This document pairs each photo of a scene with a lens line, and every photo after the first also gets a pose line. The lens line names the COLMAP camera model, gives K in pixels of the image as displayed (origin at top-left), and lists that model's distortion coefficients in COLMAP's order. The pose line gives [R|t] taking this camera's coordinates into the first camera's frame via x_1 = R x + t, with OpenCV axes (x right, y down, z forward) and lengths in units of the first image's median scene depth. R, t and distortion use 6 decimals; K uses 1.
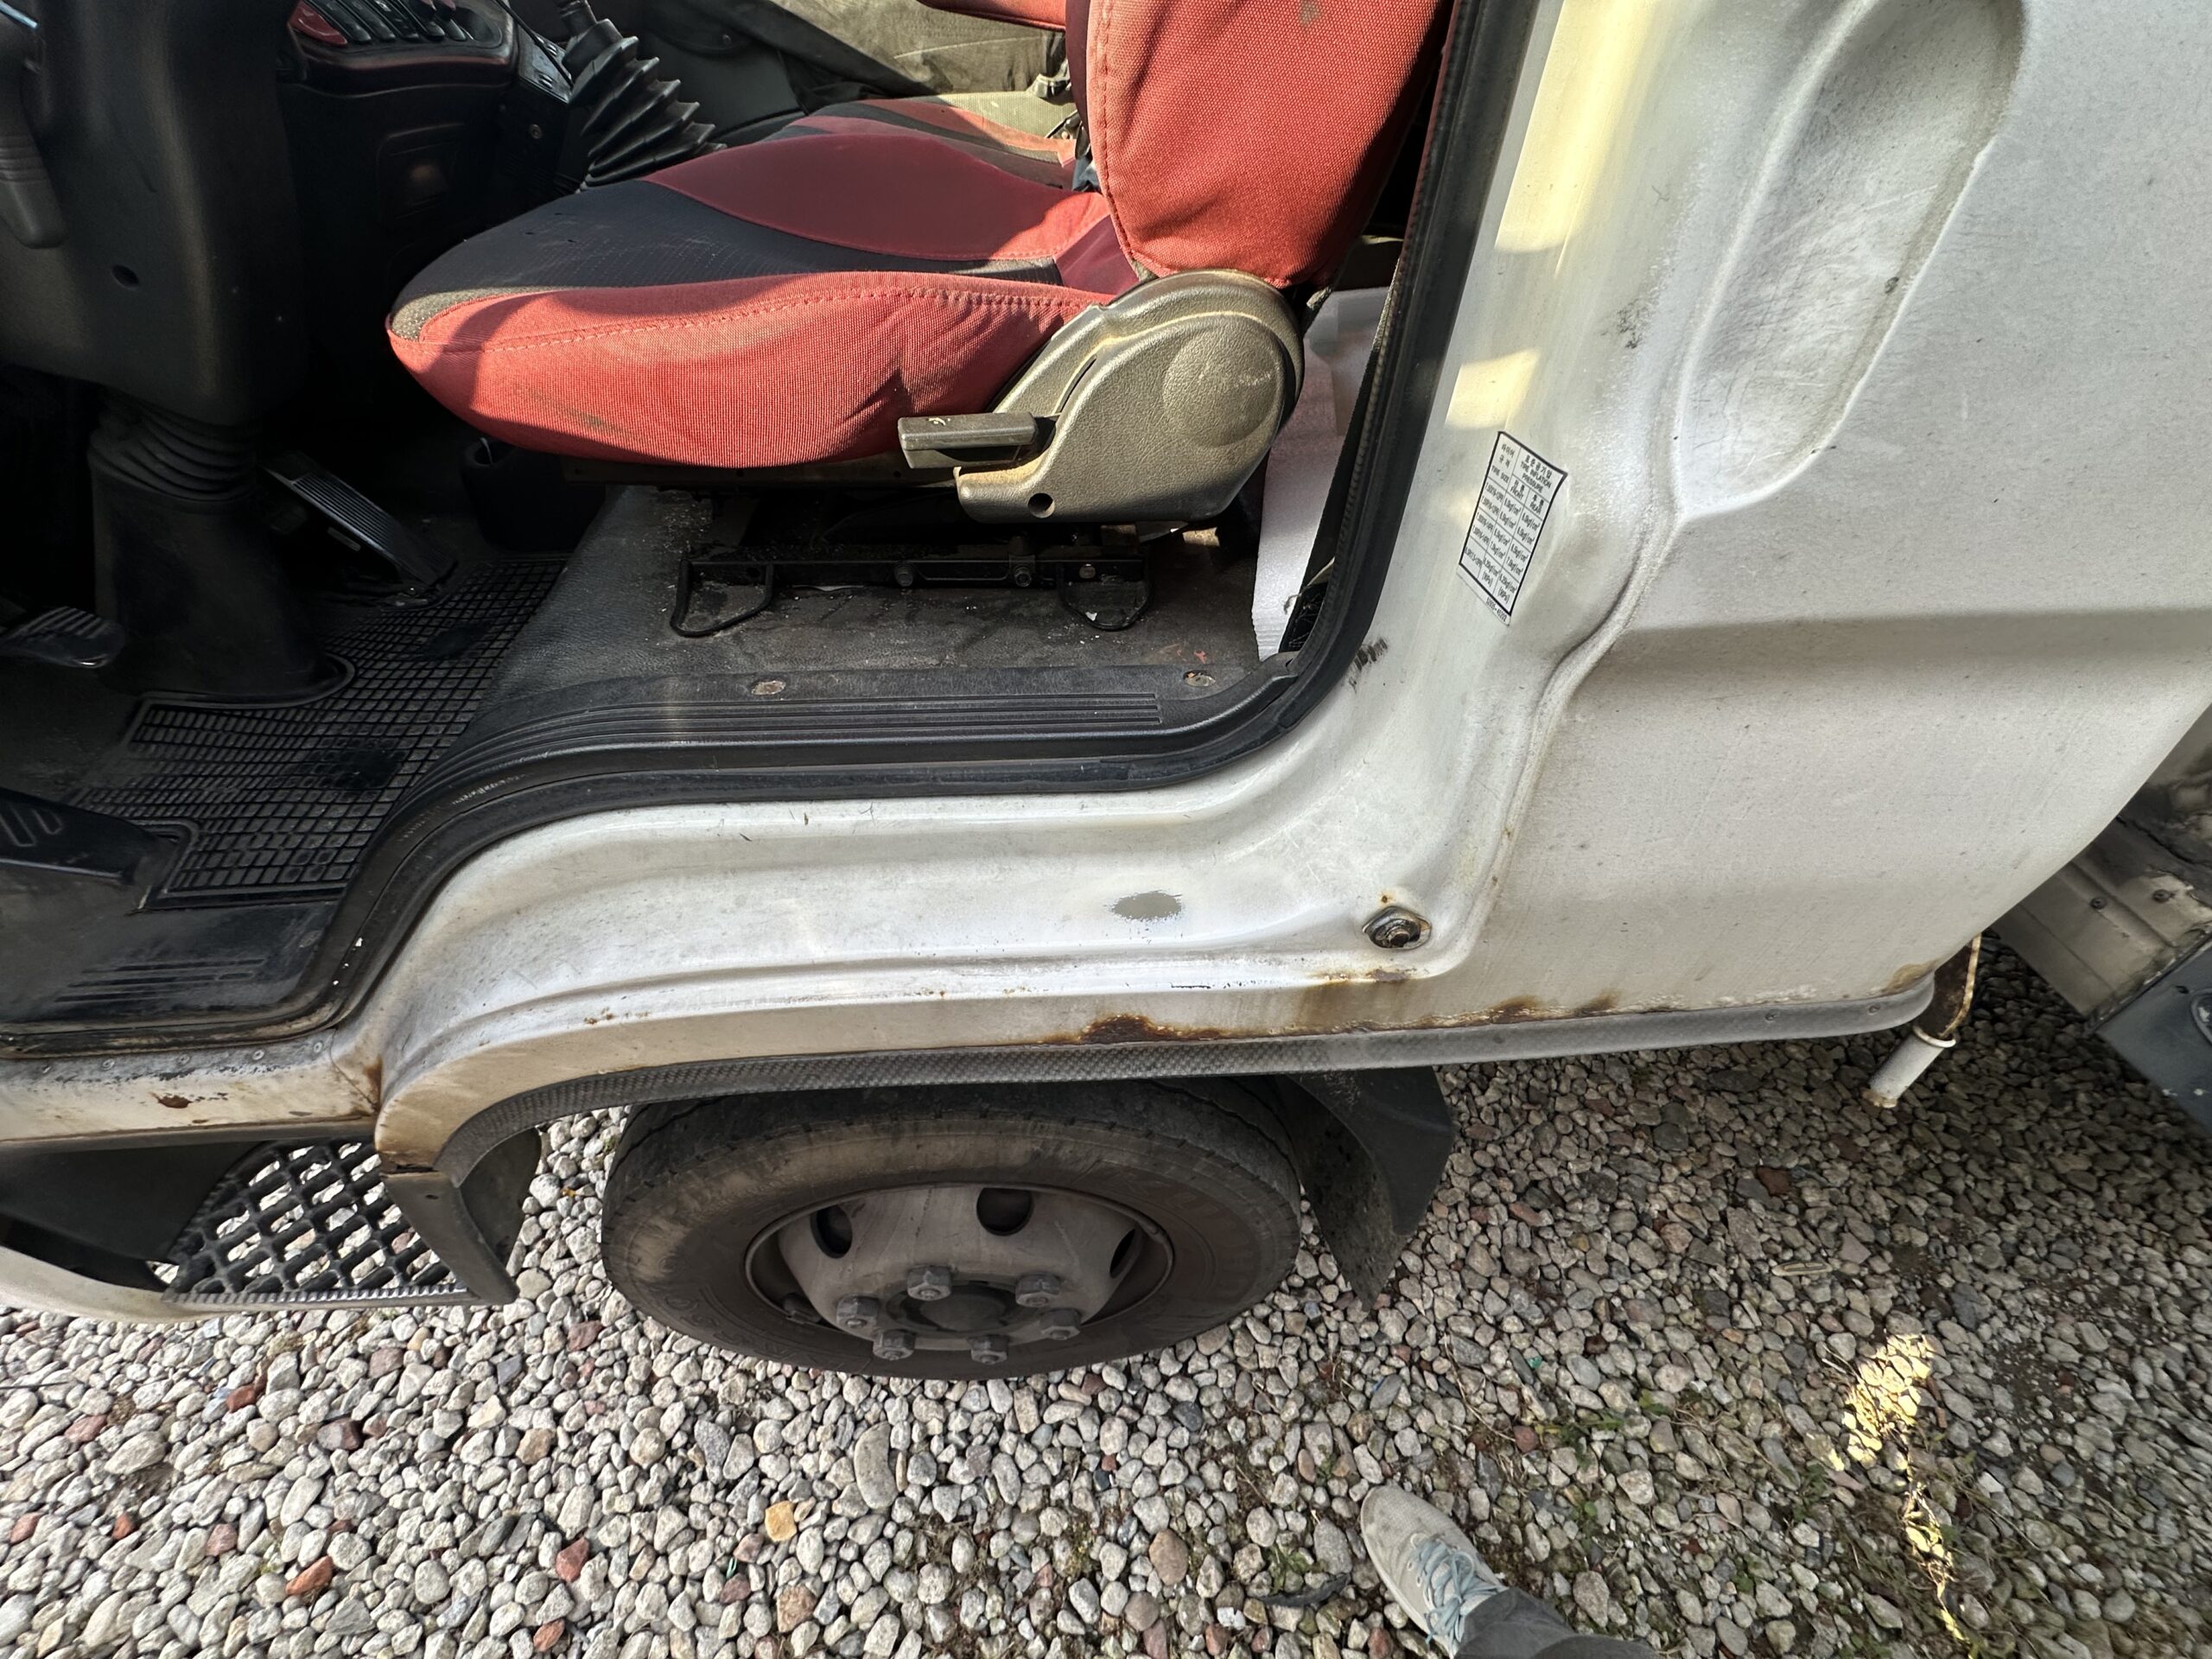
lens RADIAL K [[879.6, 0, 1100.5], [0, 879.6, 825.3], [0, 0, 1]] dist [-0.005753, 0.000926]
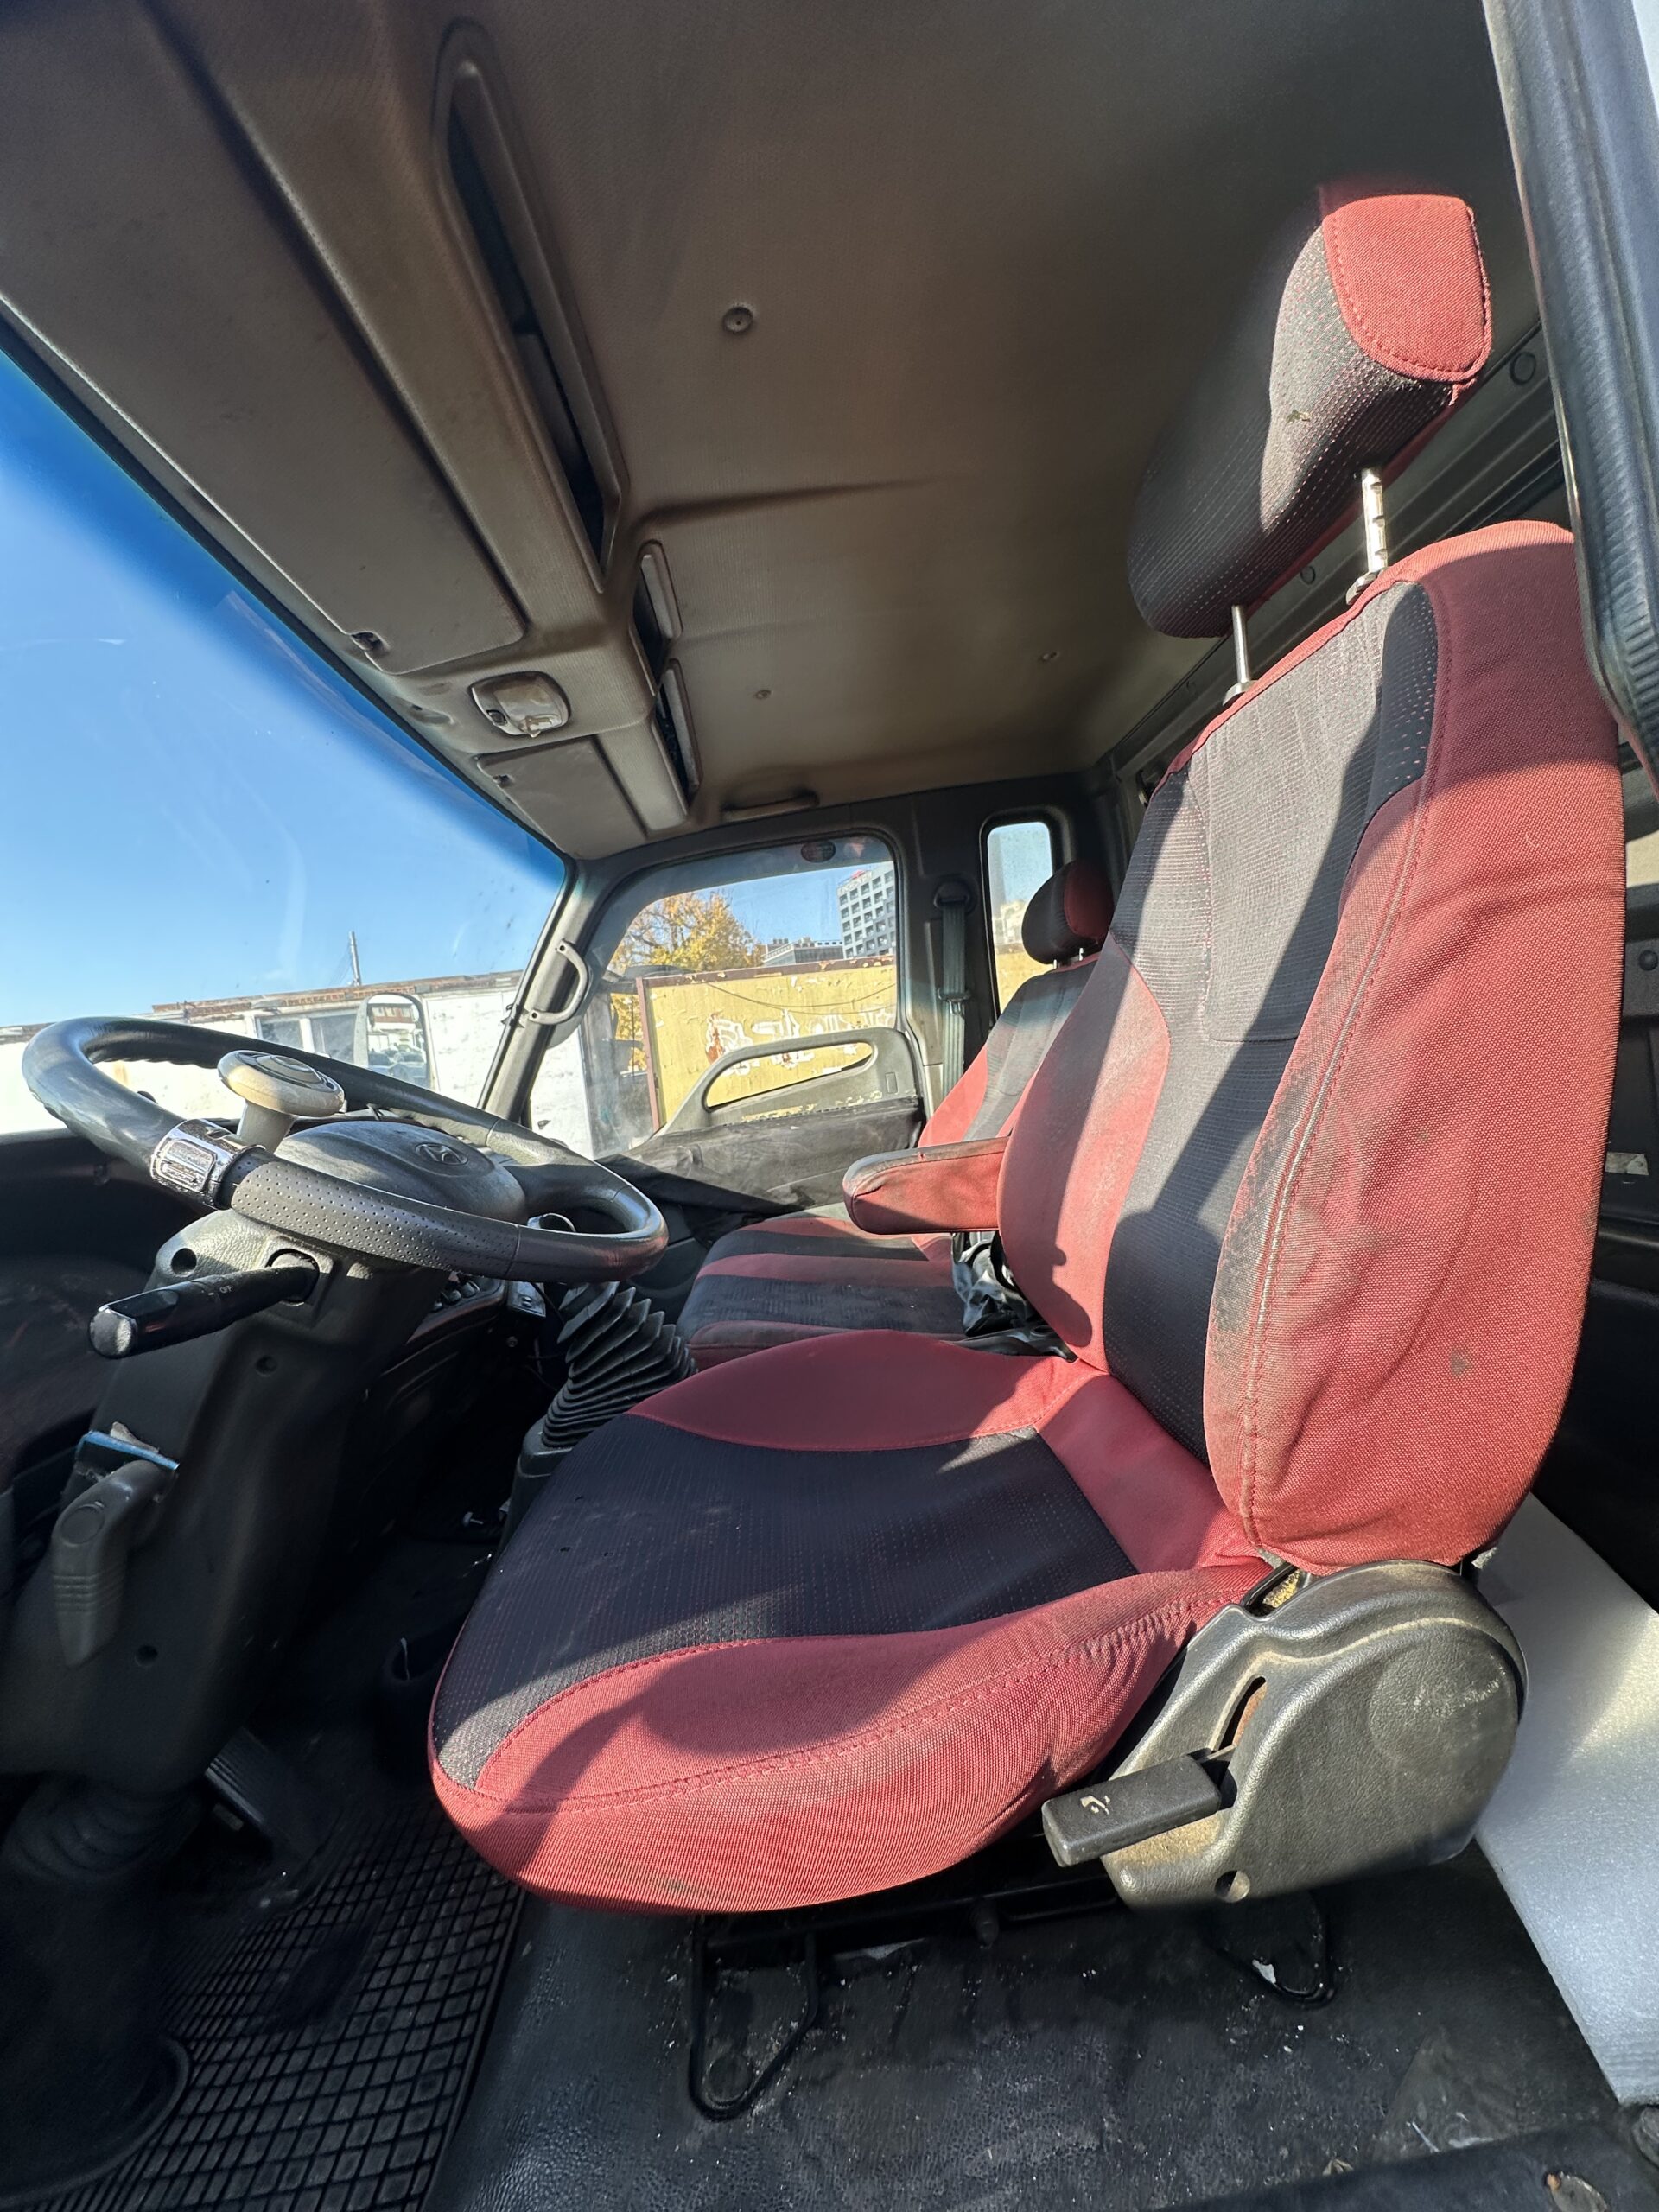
lens RADIAL K [[879.6, 0, 824.4], [0, 879.6, 1109.0], [0, 0, 1]] dist [-0.005753, 0.000926]
pose [[0.987381, -0.155050, -0.032210, -0.146304], [0.096401, 0.749868, -0.654526, -0.212102], [0.125638, 0.643162, 0.755353, -0.007967]]
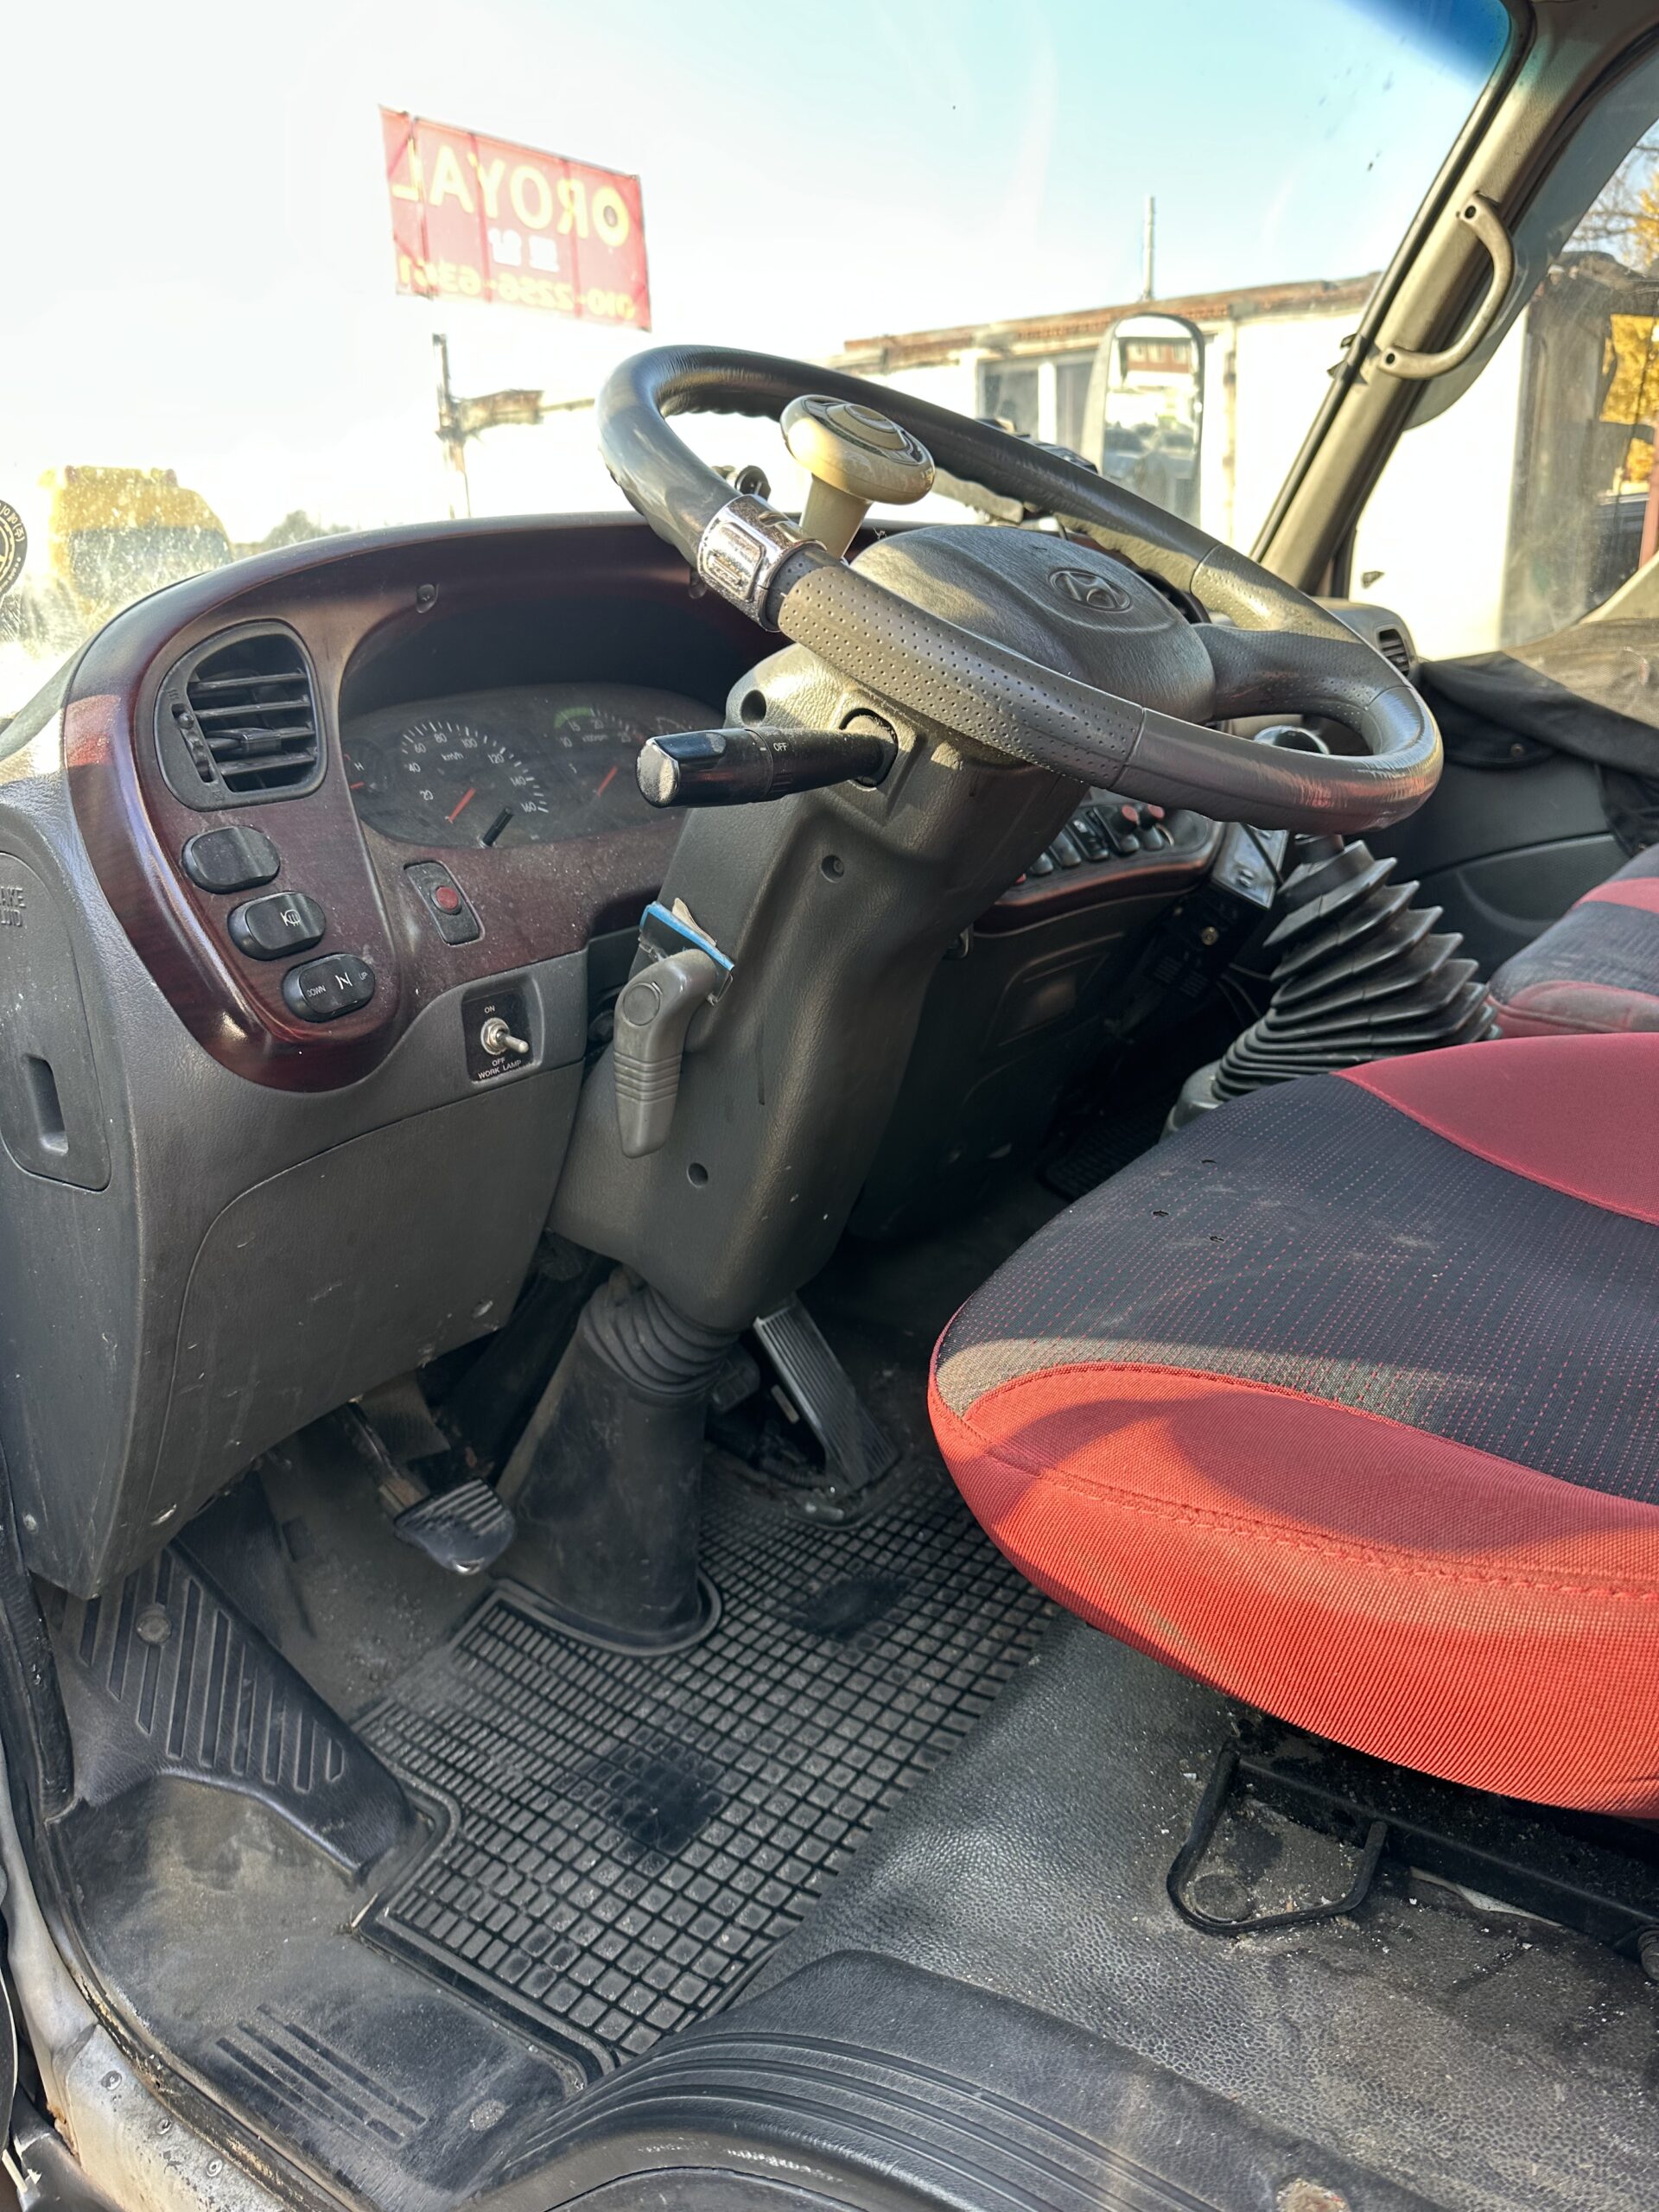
lens RADIAL K [[1557.7, 0, 824.7], [0, 1557.7, 1101.5], [0, 0, 1]] dist [0.056115, -0.075483]
pose [[0.766386, 0.128158, -0.629467, -0.064550], [-0.381407, 0.879263, -0.285352, -0.178391], [0.516896, 0.458773, 0.722735, -0.013374]]
